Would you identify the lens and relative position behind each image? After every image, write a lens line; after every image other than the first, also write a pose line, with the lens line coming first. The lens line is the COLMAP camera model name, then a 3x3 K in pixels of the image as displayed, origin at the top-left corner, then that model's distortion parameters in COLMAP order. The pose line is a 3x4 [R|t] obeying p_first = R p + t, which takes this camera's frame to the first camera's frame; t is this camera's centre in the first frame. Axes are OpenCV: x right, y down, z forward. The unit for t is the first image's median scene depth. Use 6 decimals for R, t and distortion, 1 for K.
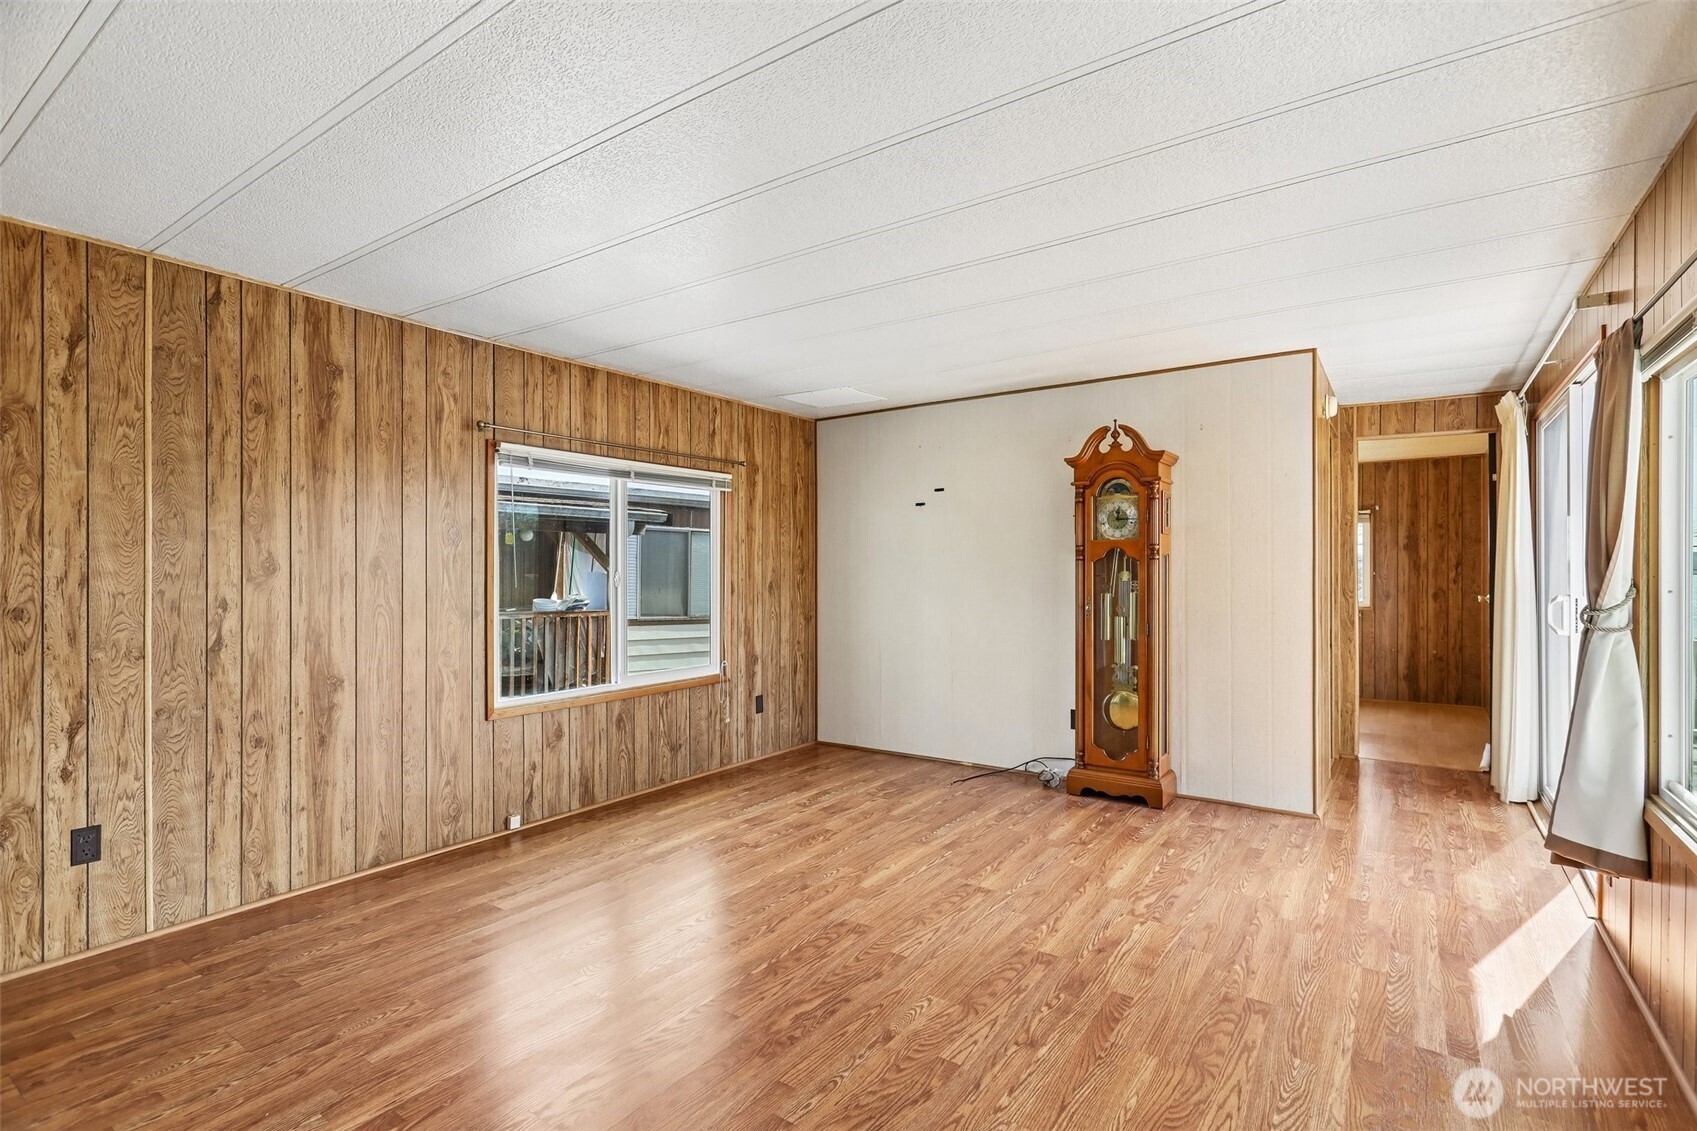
lens RADIAL K [[796.1, 0, 849.6], [0, 796.1, 574.6], [0, 0, 1]] dist [-0.001763, 0.002193]
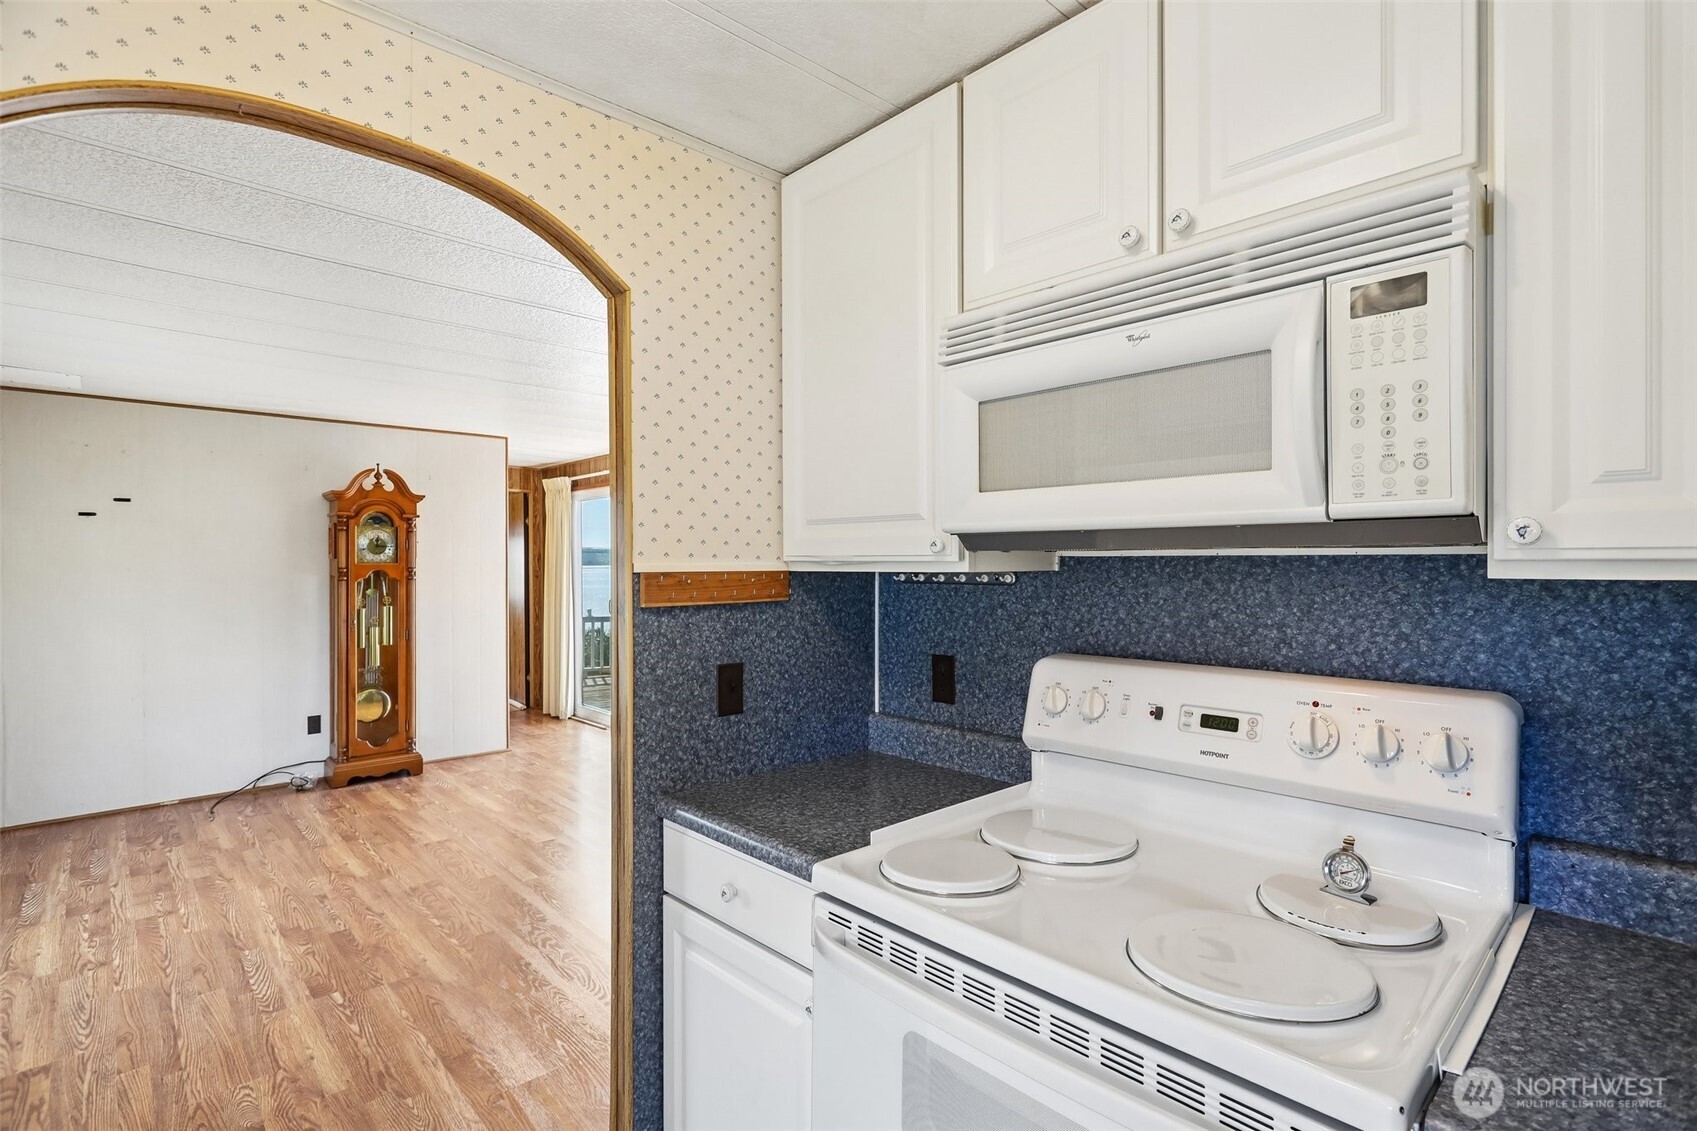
lens RADIAL K [[796.1, 0, 863.9], [0, 796.1, 564.2], [0, 0, 1]] dist [-0.001763, 0.002193]
pose [[0.195424, -0.001581, 0.980718, -0.935103], [0.000733, 0.999999, 0.001466, -0.058450], [-0.980719, 0.000433, 0.195425, 0.061134]]
